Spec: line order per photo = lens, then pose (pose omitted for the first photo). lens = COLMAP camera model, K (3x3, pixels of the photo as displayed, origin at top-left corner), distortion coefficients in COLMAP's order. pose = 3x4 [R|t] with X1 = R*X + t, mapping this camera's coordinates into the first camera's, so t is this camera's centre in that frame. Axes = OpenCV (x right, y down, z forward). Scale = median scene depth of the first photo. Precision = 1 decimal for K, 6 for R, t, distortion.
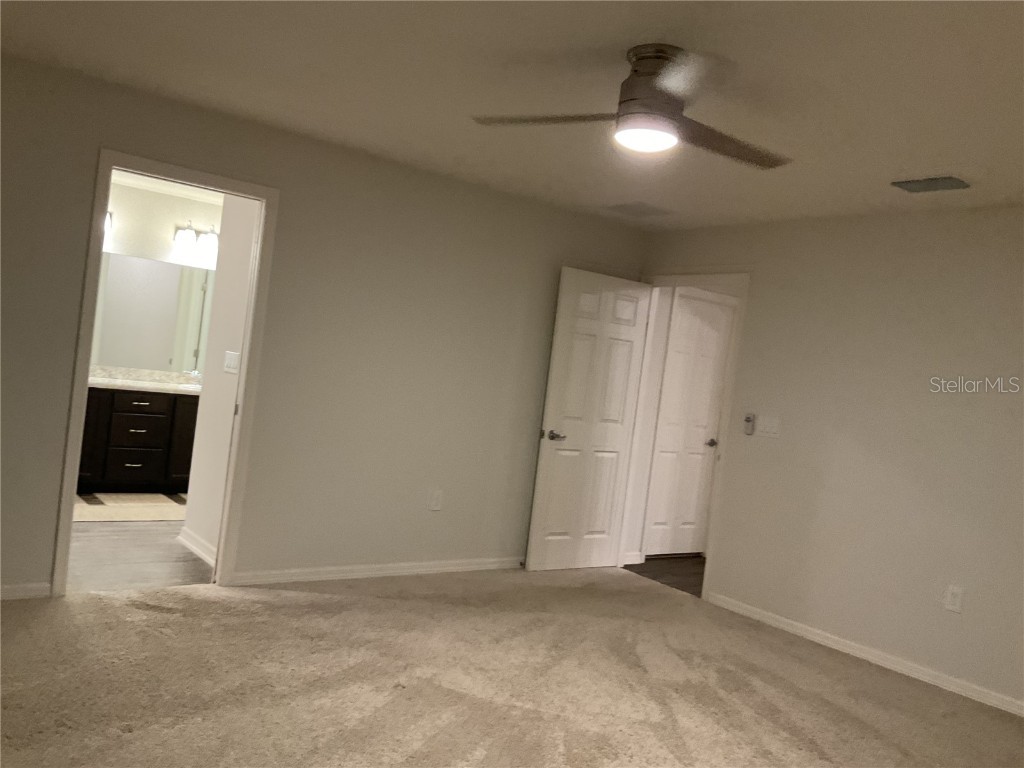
lens RADIAL K [[845.0, 0, 510.8], [0, 845.0, 385.6], [0, 0, 1]] dist [0.068856, -0.131558]
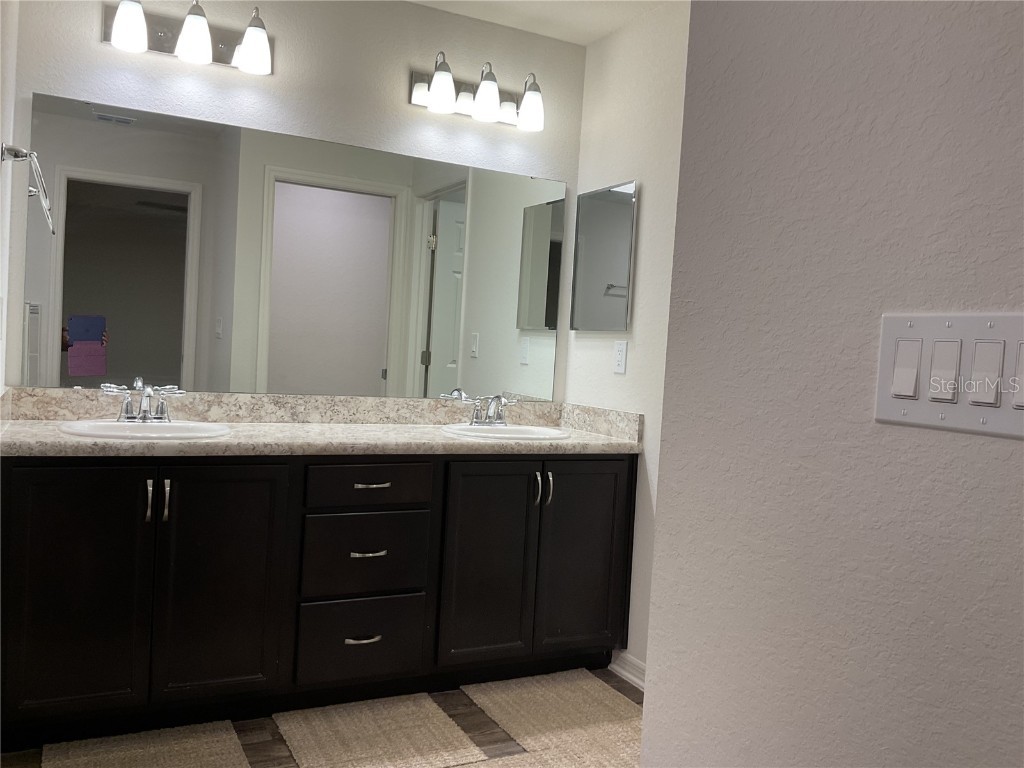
lens RADIAL K [[845.0, 0, 511.8], [0, 845.0, 385.2], [0, 0, 1]] dist [0.068856, -0.131558]
pose [[0.983442, -0.055181, -0.172617, -0.278684], [0.055997, 0.998431, -0.000141, -0.020784], [0.172354, -0.009528, 0.984989, 0.579099]]
